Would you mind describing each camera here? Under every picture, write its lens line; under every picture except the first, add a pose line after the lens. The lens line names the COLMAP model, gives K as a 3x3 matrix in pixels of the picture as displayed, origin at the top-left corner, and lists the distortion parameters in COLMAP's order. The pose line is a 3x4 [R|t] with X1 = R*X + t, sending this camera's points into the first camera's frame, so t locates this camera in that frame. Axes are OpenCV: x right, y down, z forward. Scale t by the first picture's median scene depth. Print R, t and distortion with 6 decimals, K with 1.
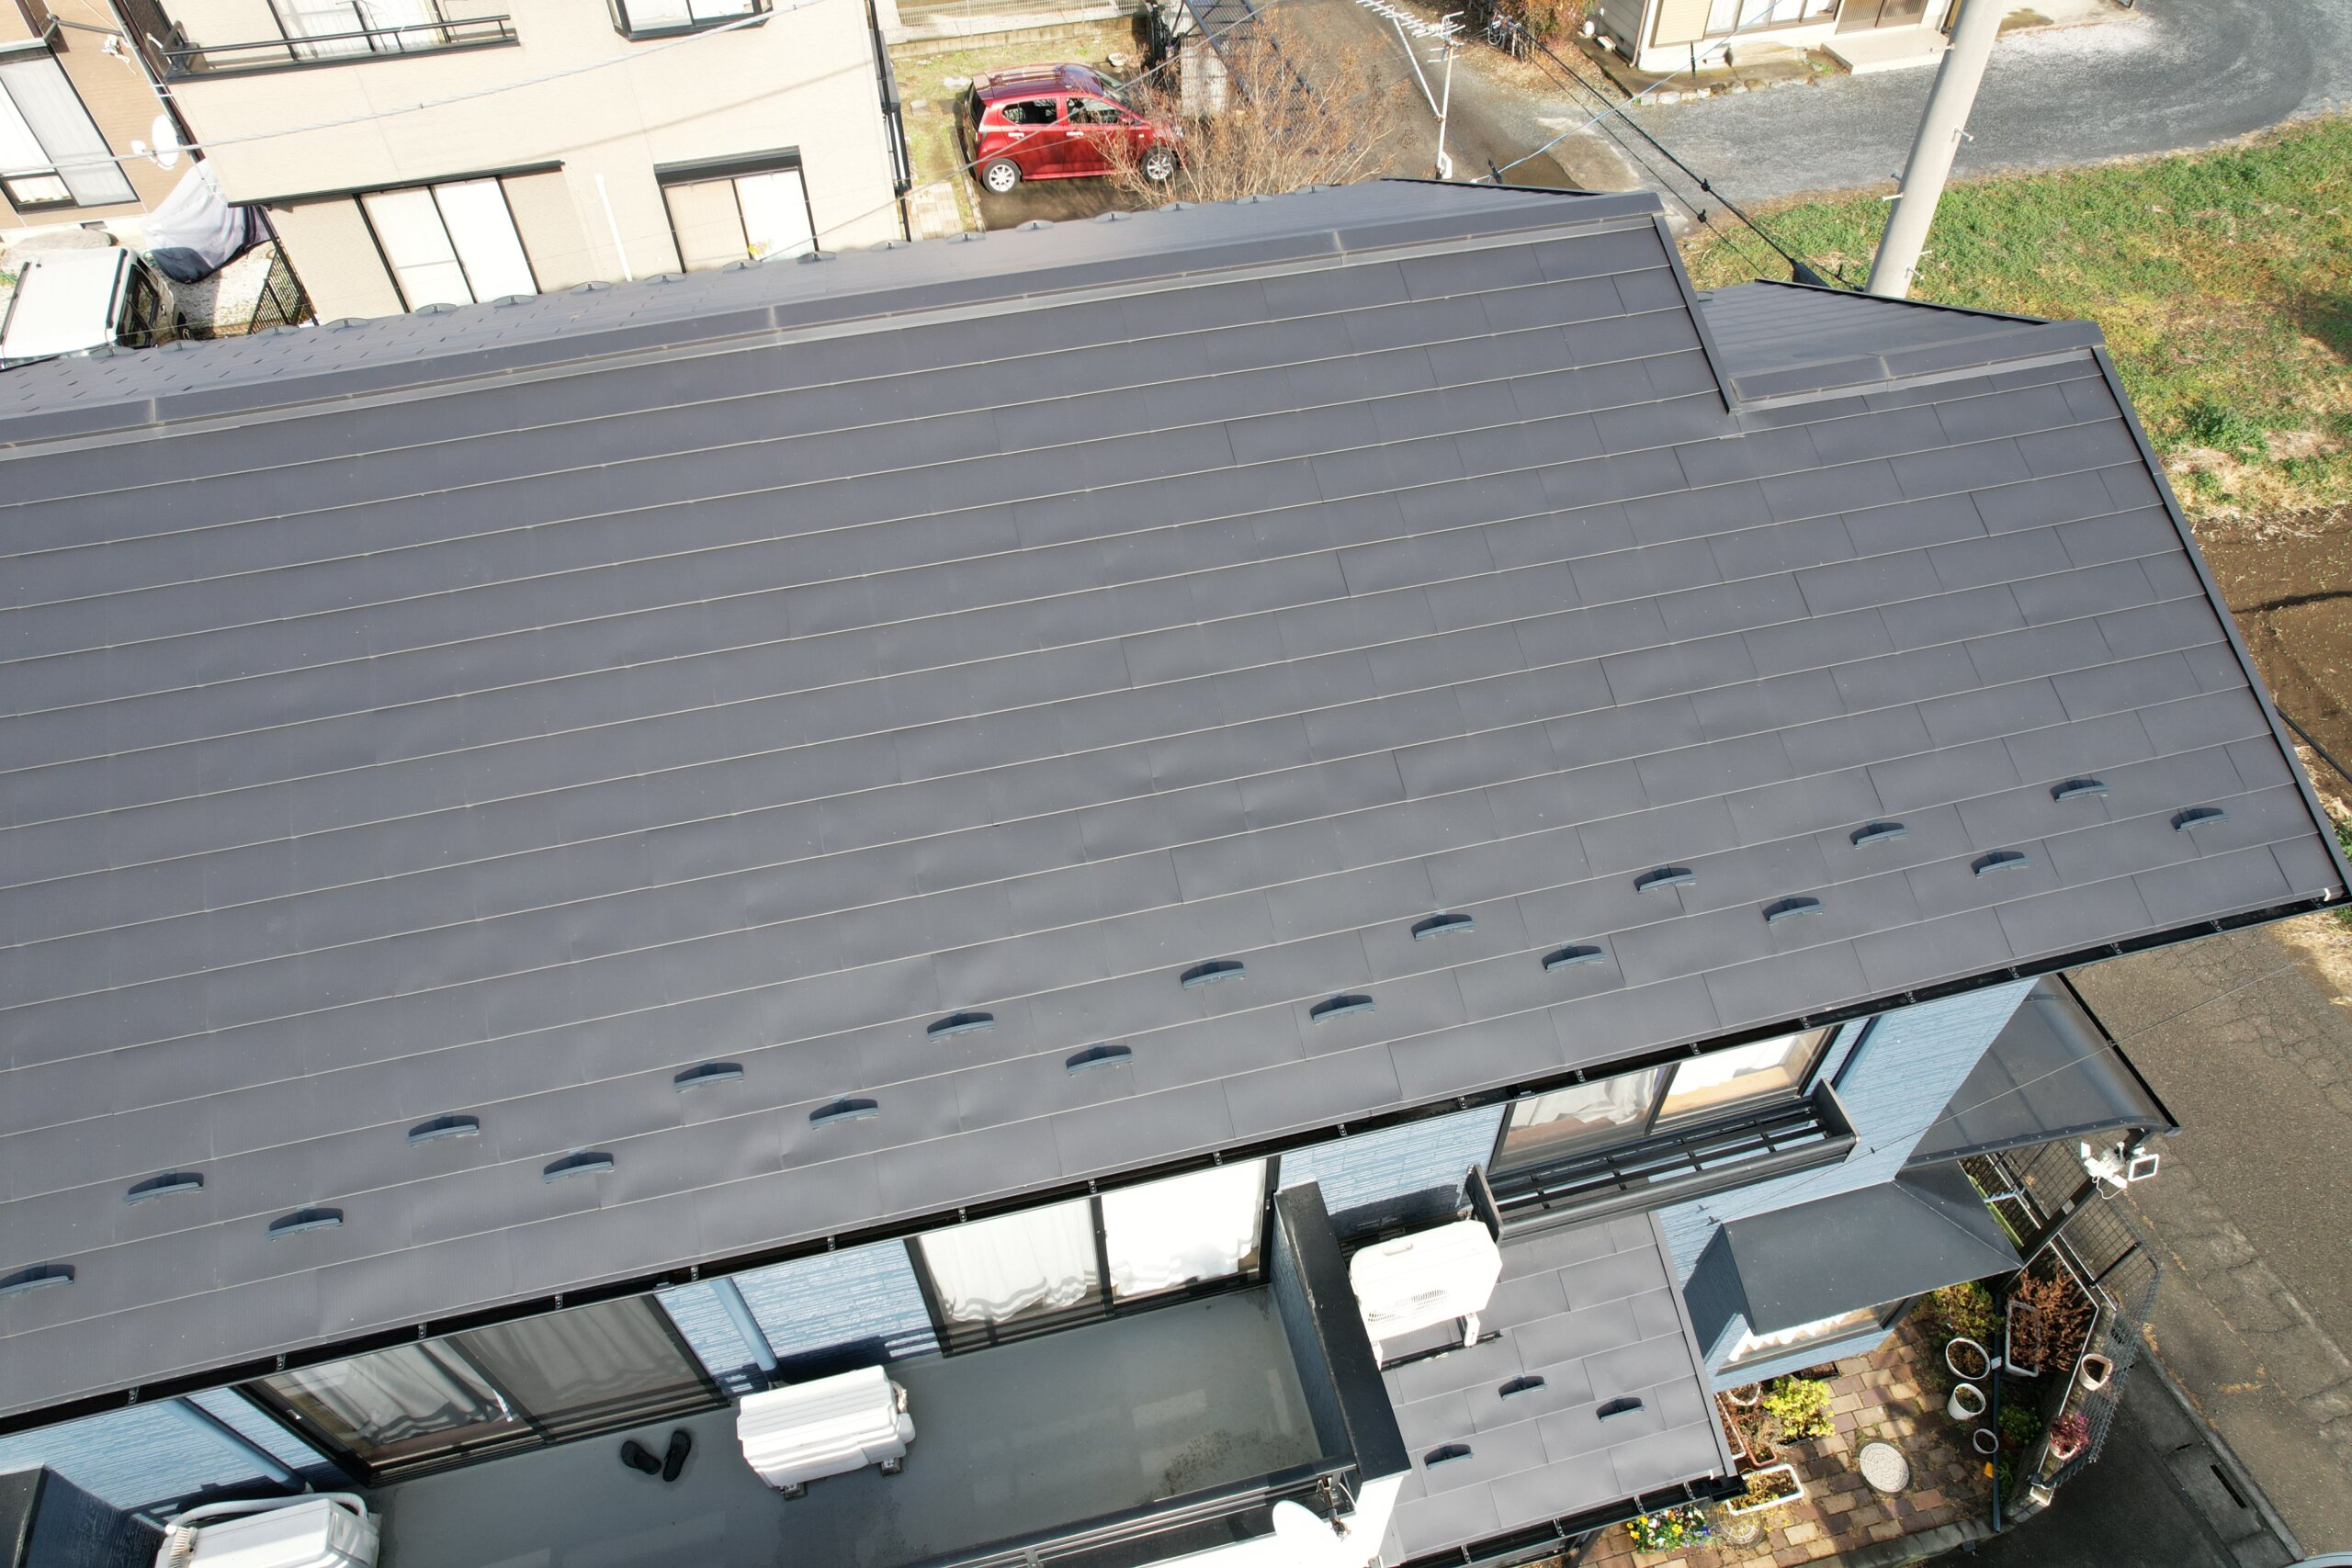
lens RADIAL K [[1506.4, 0, 1178.1], [0, 1506.4, 797.9], [0, 0, 1]] dist [-0.077058, 0.066321]
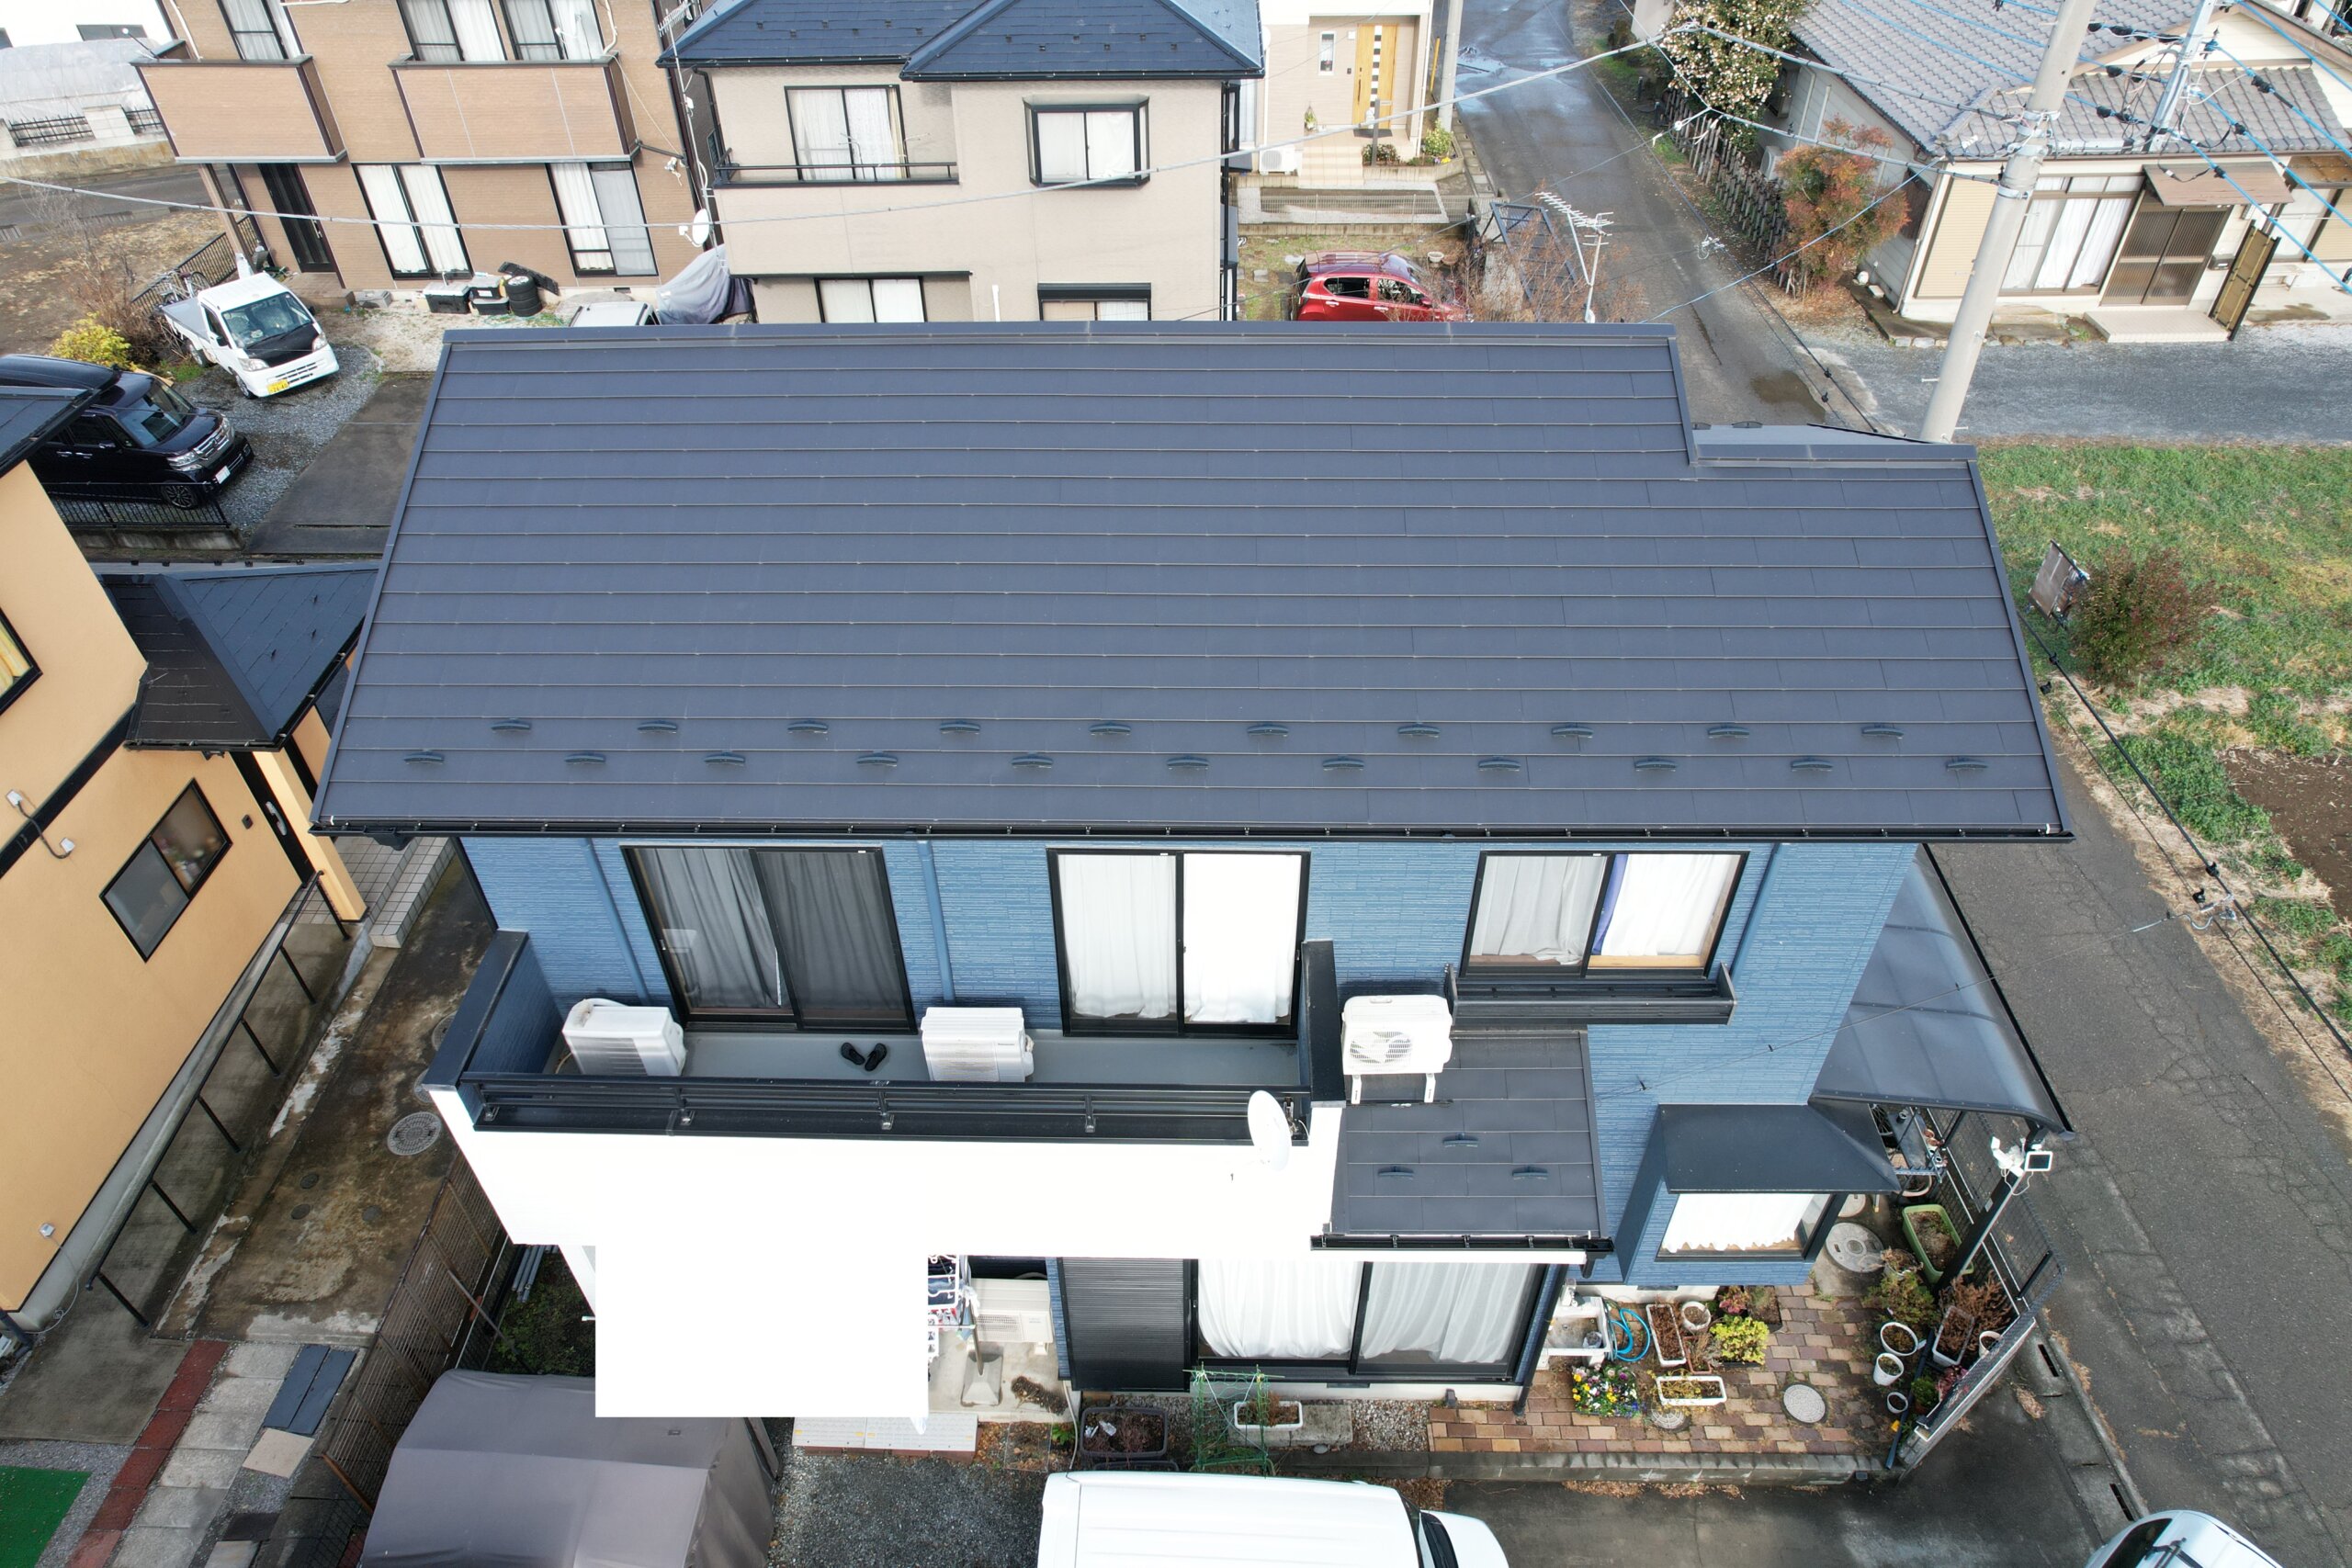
lens RADIAL K [[1506.4, 0, 1178.1], [0, 1506.4, 797.9], [0, 0, 1]] dist [-0.077058, 0.066321]
pose [[0.968446, 0.169683, -0.182540, 0.069812], [-0.190575, 0.976186, -0.103647, 0.110056], [0.160606, 0.135164, 0.977720, -0.171819]]
